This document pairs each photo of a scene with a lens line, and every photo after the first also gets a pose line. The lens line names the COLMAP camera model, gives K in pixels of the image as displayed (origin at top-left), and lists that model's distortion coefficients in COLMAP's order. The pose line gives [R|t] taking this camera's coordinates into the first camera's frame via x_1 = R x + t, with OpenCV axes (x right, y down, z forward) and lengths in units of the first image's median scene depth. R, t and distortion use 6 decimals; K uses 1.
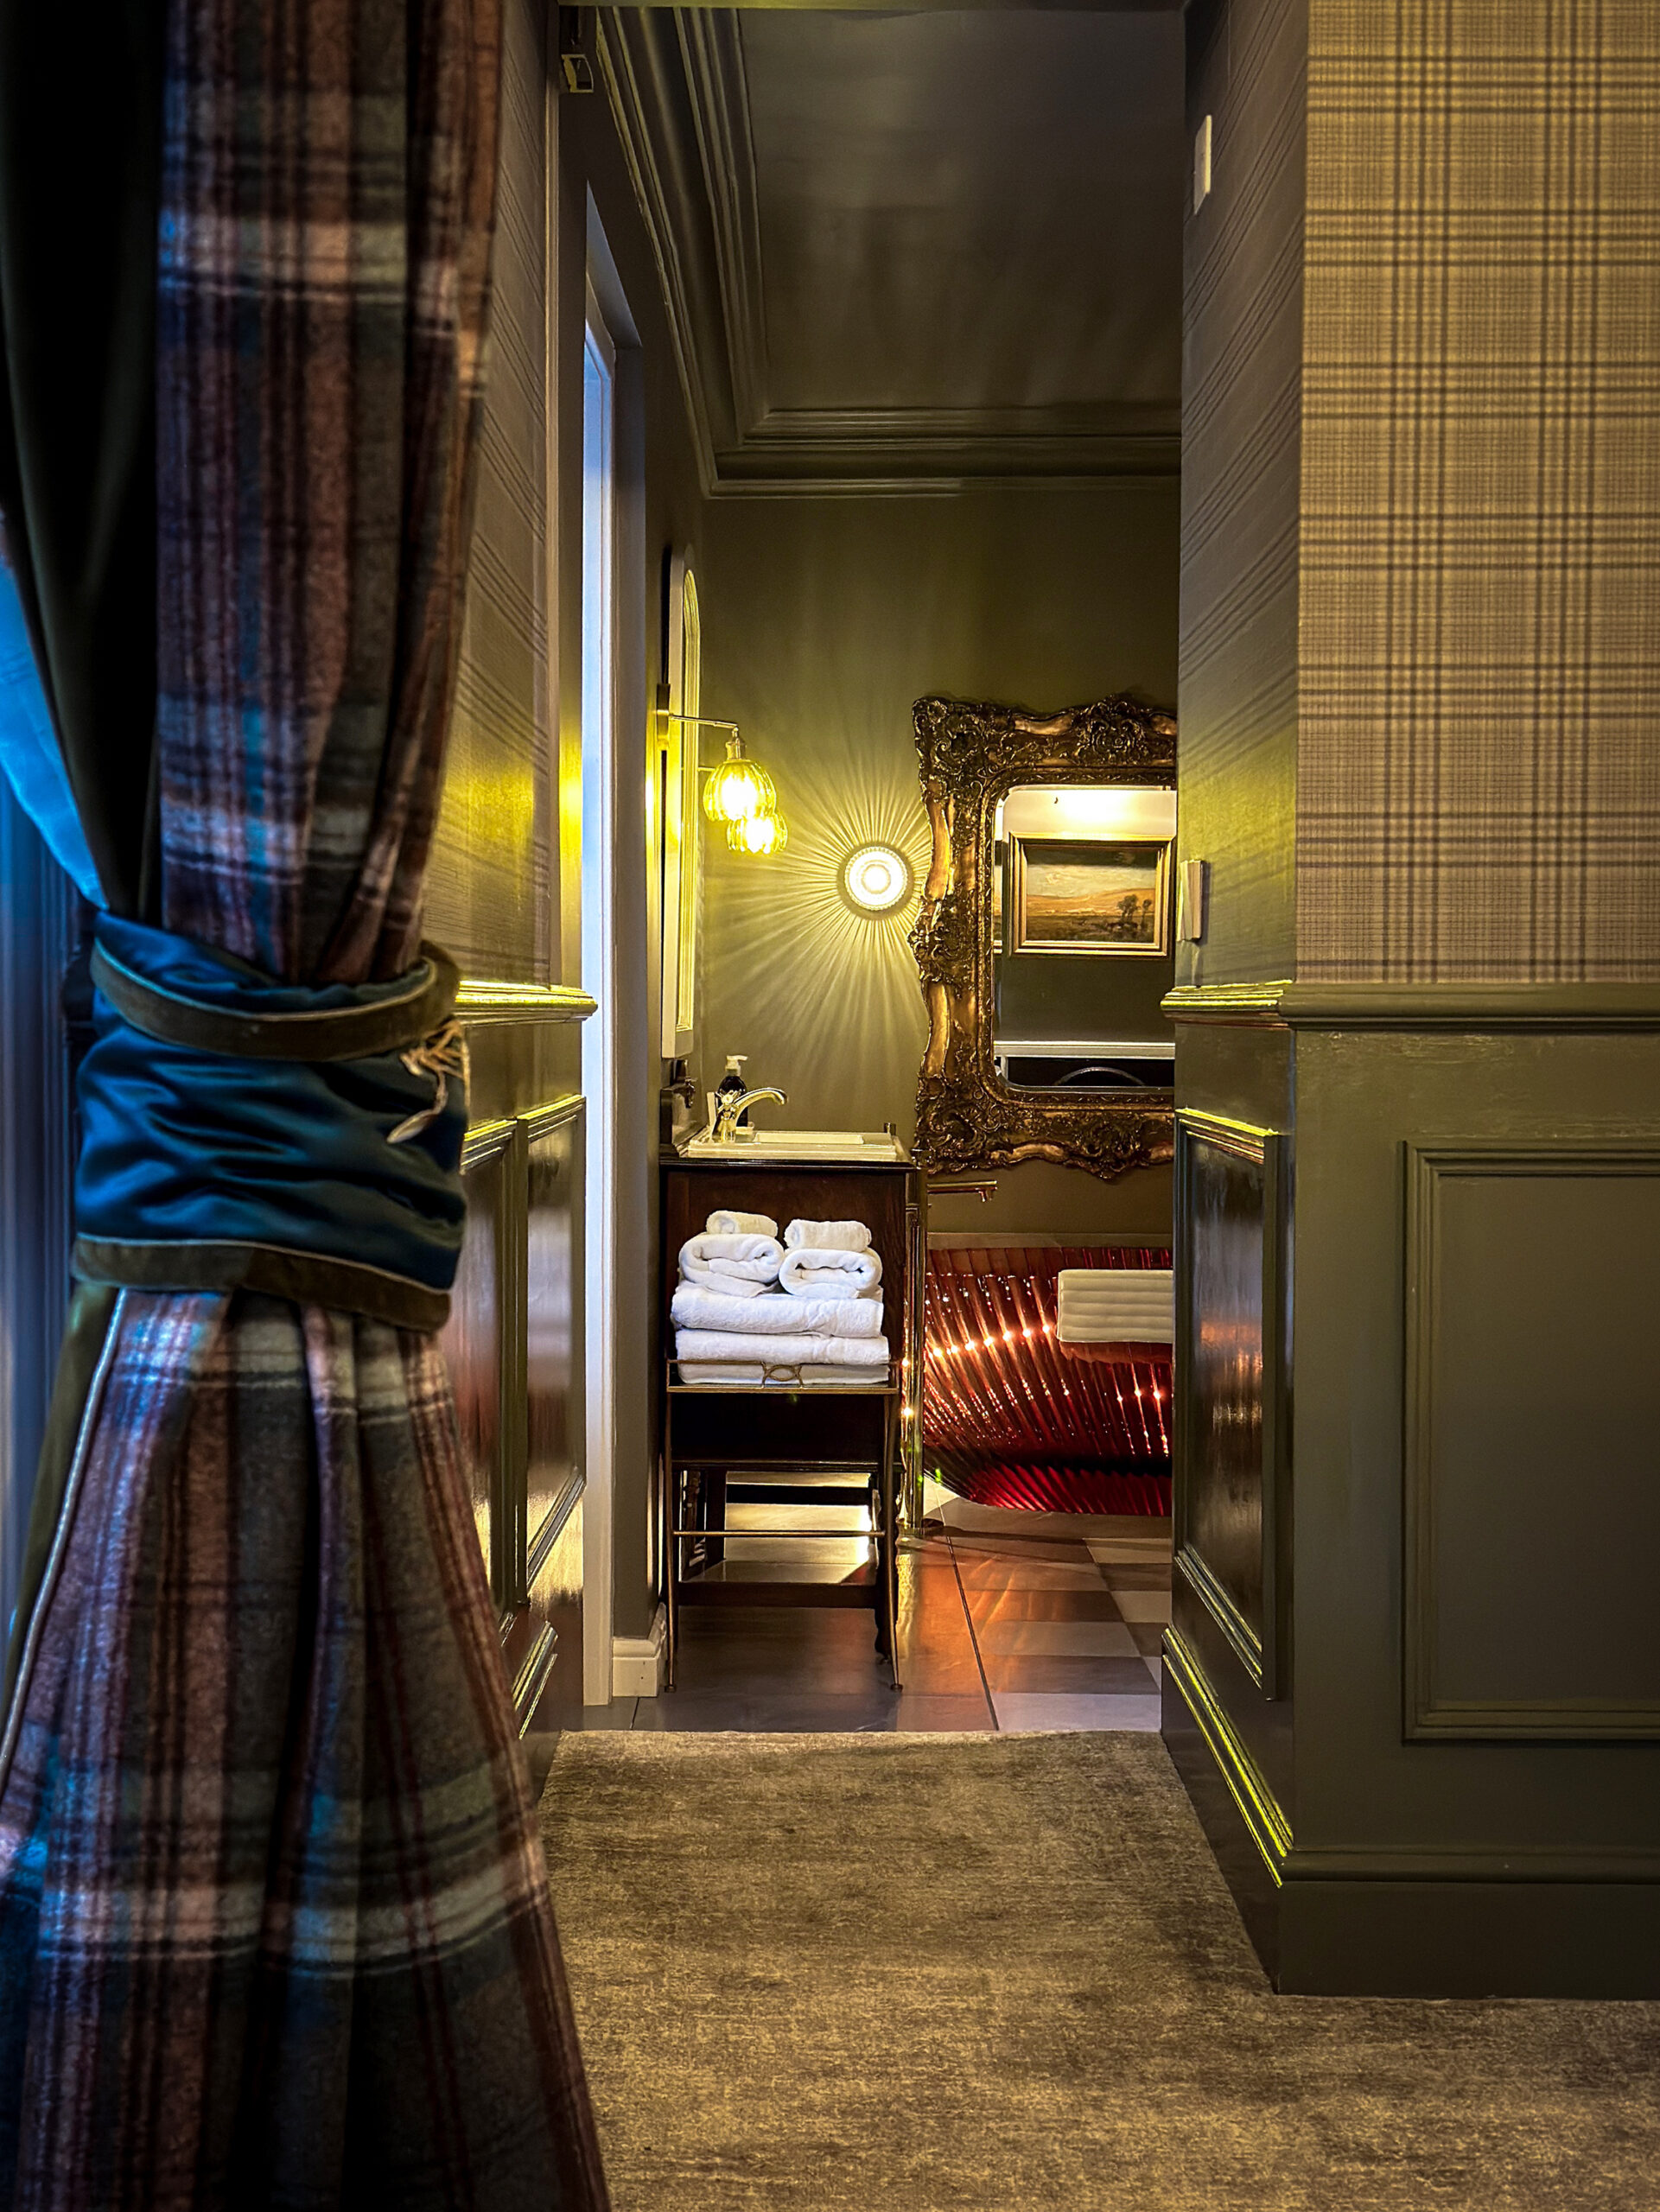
lens RADIAL K [[2957.2, 0, 830.0], [0, 2957.2, 1106.0], [0, 0, 1]] dist [0.101637, 0.008720]
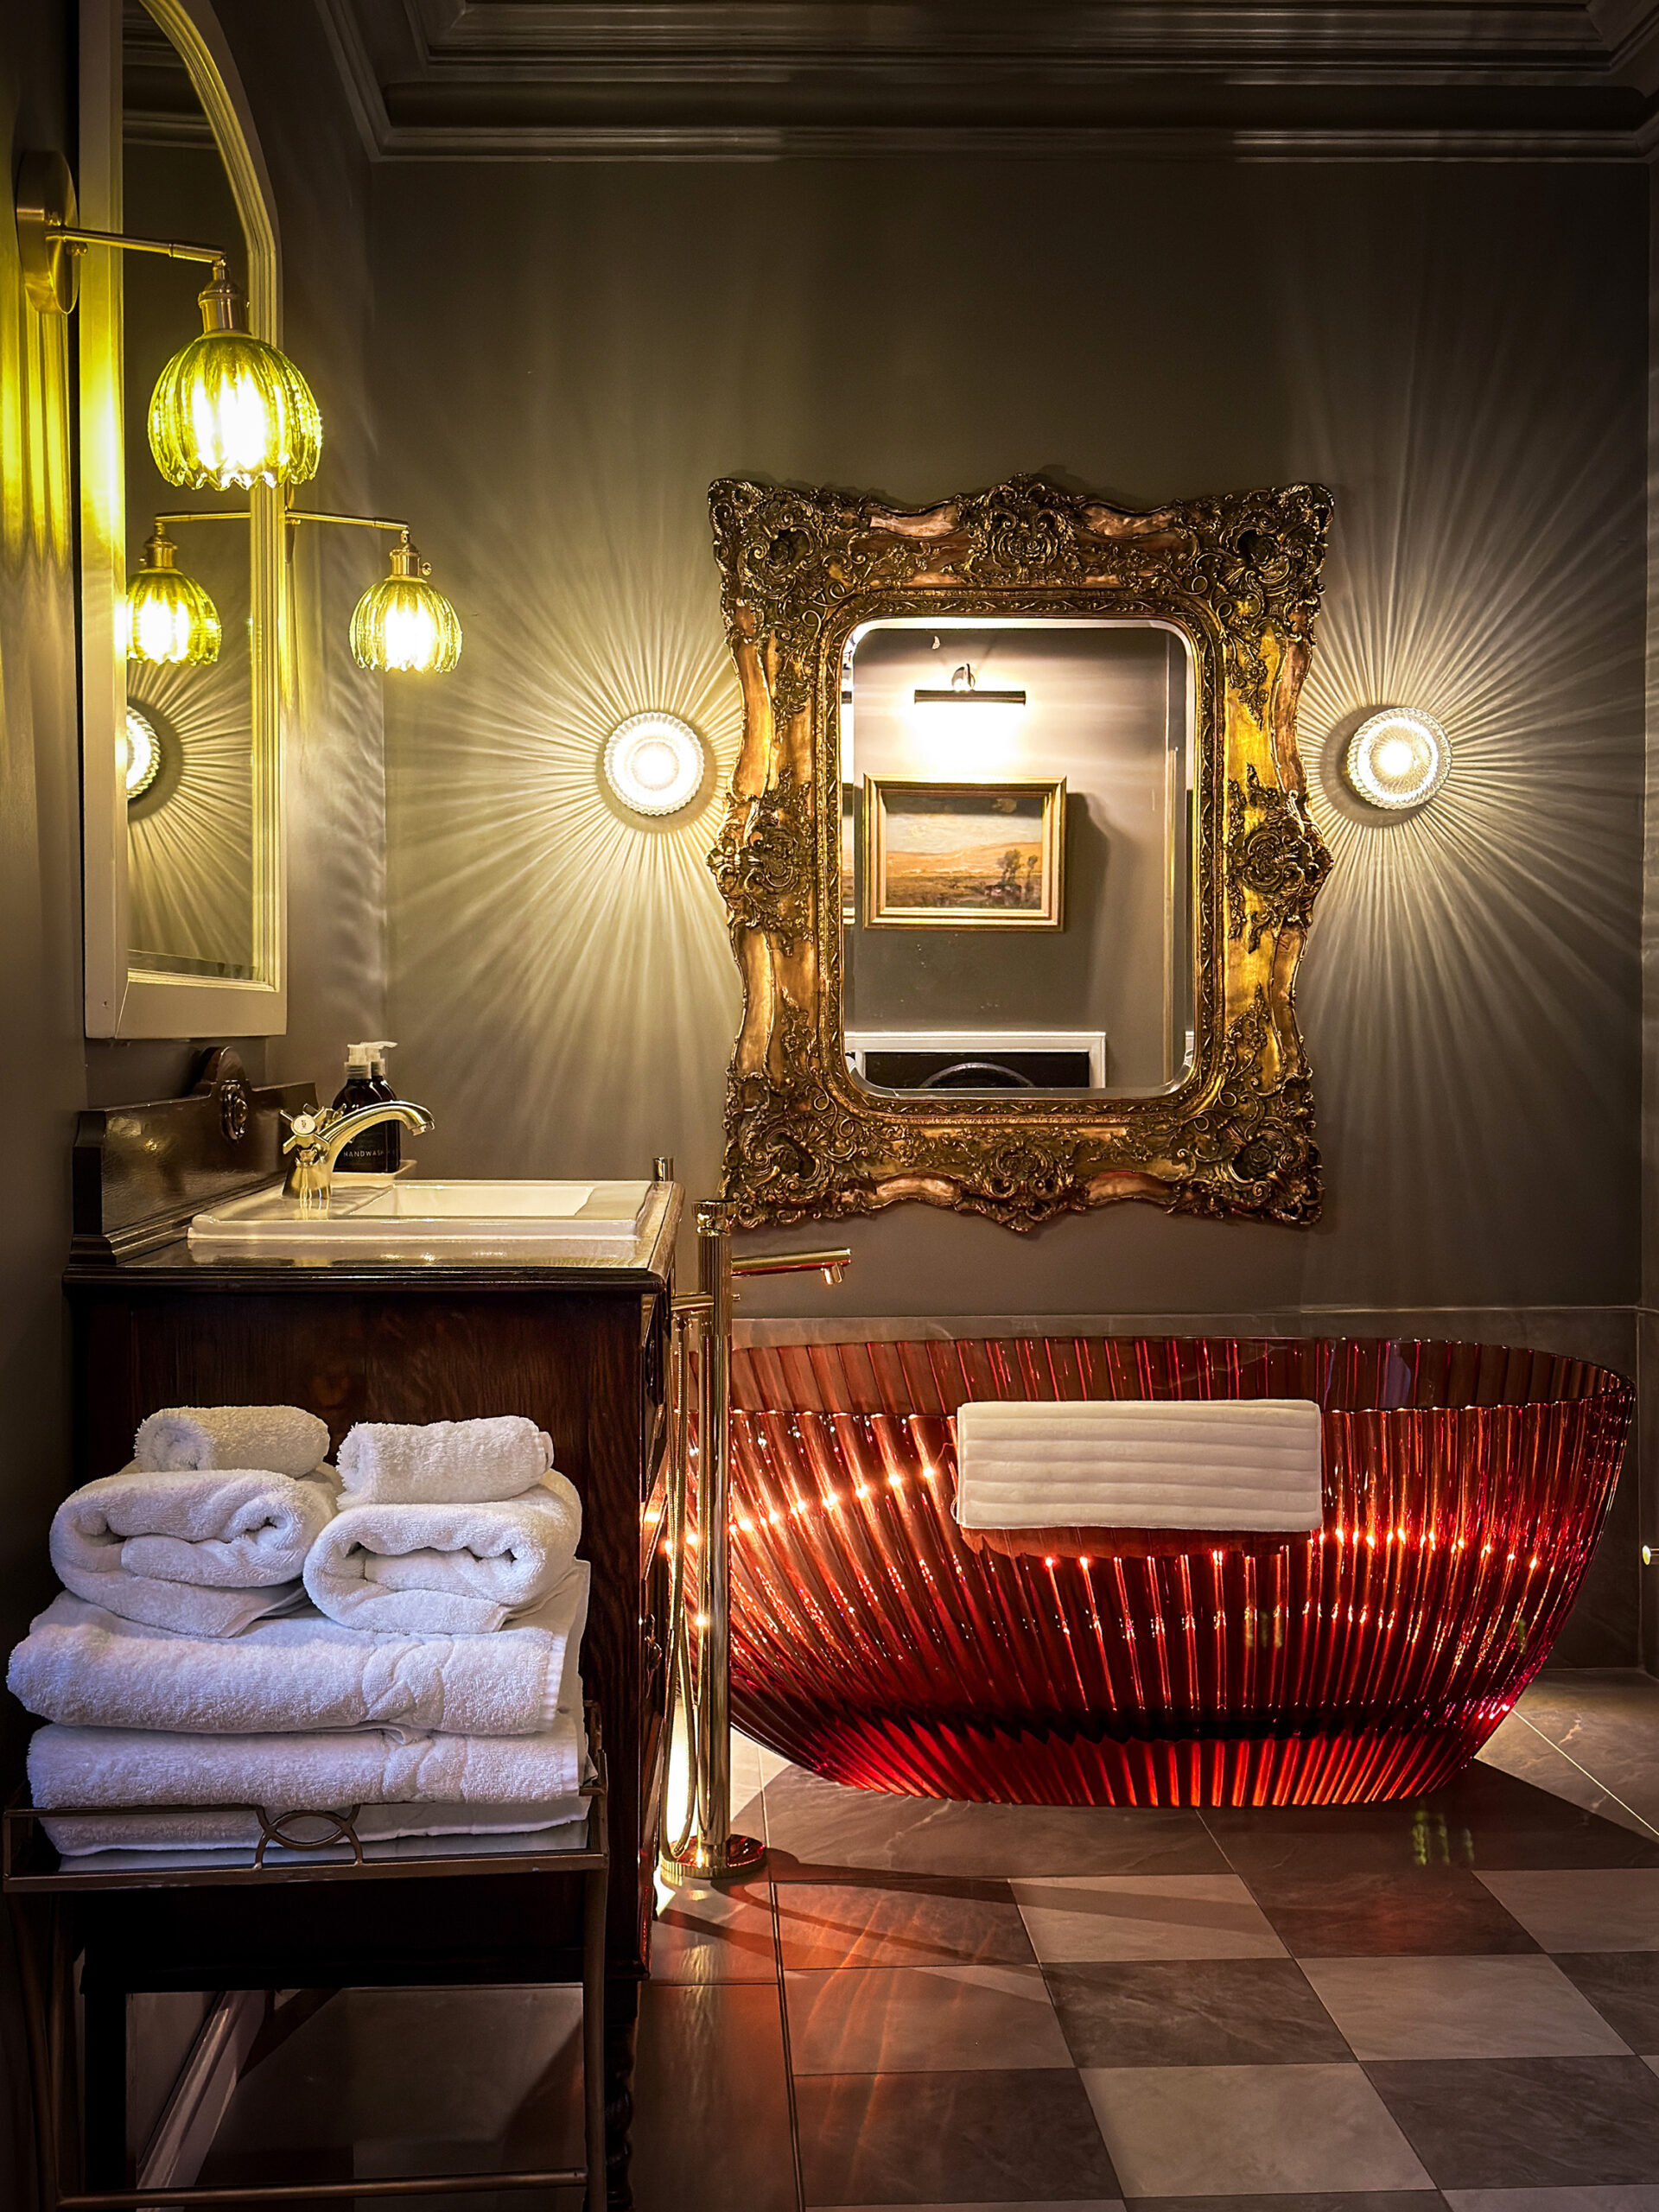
lens RADIAL K [[2660.0, 0, 829.5], [0, 2660.0, 1106.0], [0, 0, 1]] dist [-0.001162, -0.000971]
pose [[0.998786, -0.012697, 0.047585, 0.024780], [0.012705, 0.999919, 0.000127, -0.003329], [-0.047583, 0.000478, 0.998867, 0.427655]]
